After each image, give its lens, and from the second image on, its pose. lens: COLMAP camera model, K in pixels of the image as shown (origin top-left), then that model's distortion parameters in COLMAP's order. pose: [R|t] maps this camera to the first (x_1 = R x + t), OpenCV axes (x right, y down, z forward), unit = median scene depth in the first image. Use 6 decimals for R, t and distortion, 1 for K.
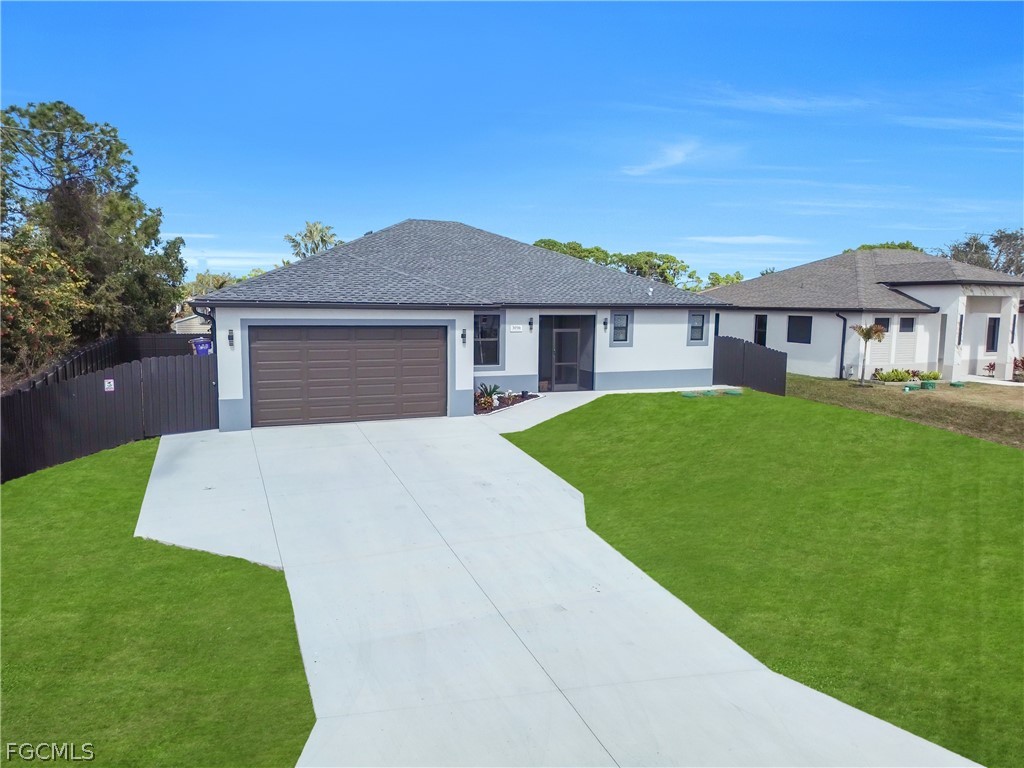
lens RADIAL K [[722.1, 0, 512.0], [0, 722.1, 384.0], [0, 0, 1]] dist [0.045817, -0.003756]
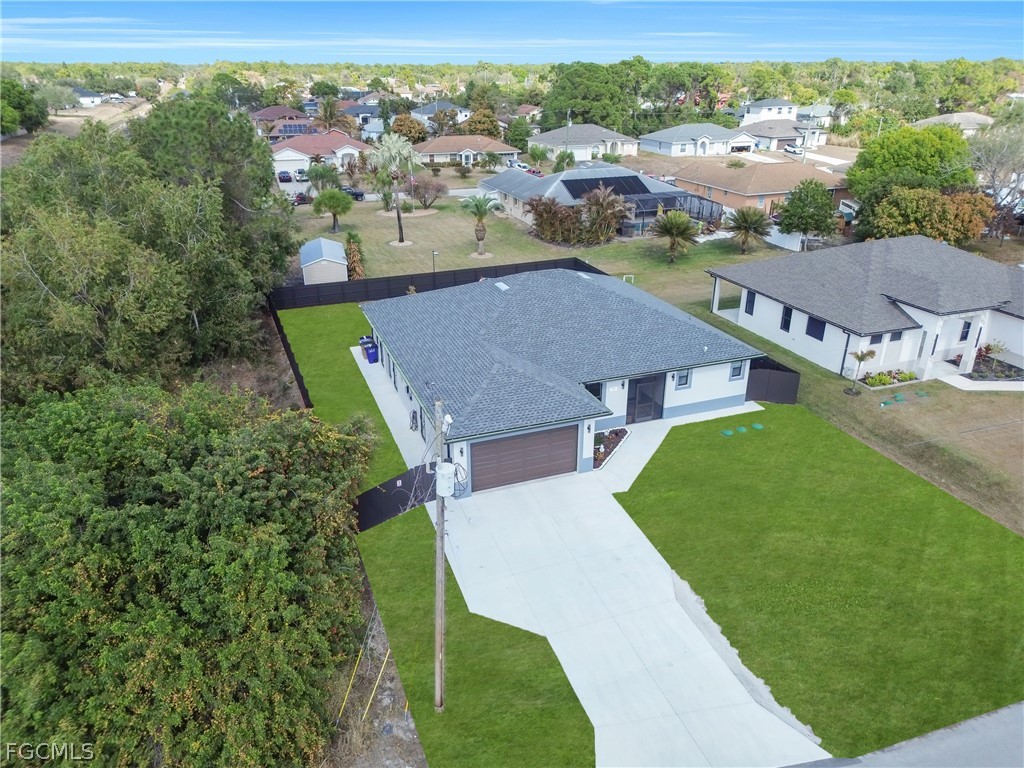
lens RADIAL K [[722.1, 0, 512.0], [0, 722.1, 384.0], [0, 0, 1]] dist [0.045817, -0.003756]
pose [[0.999492, -0.001719, -0.031826, -0.144773], [0.011170, 0.954103, 0.299269, -0.498698], [0.029851, -0.299473, 0.953638, -0.389801]]
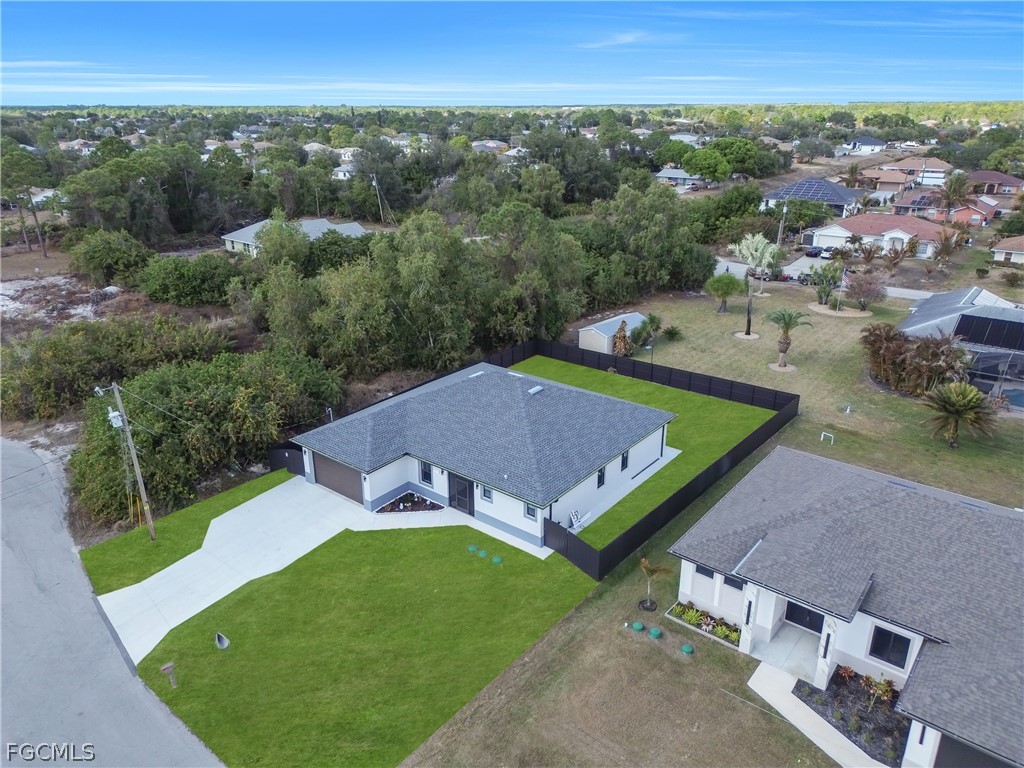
lens RADIAL K [[722.1, 0, 512.0], [0, 722.1, 384.0], [0, 0, 1]] dist [0.045817, -0.003756]
pose [[0.480391, 0.304699, -0.822425, 1.466089], [-0.088156, 0.949739, 0.300374, -0.814543], [0.872613, -0.071795, 0.483107, 0.264932]]
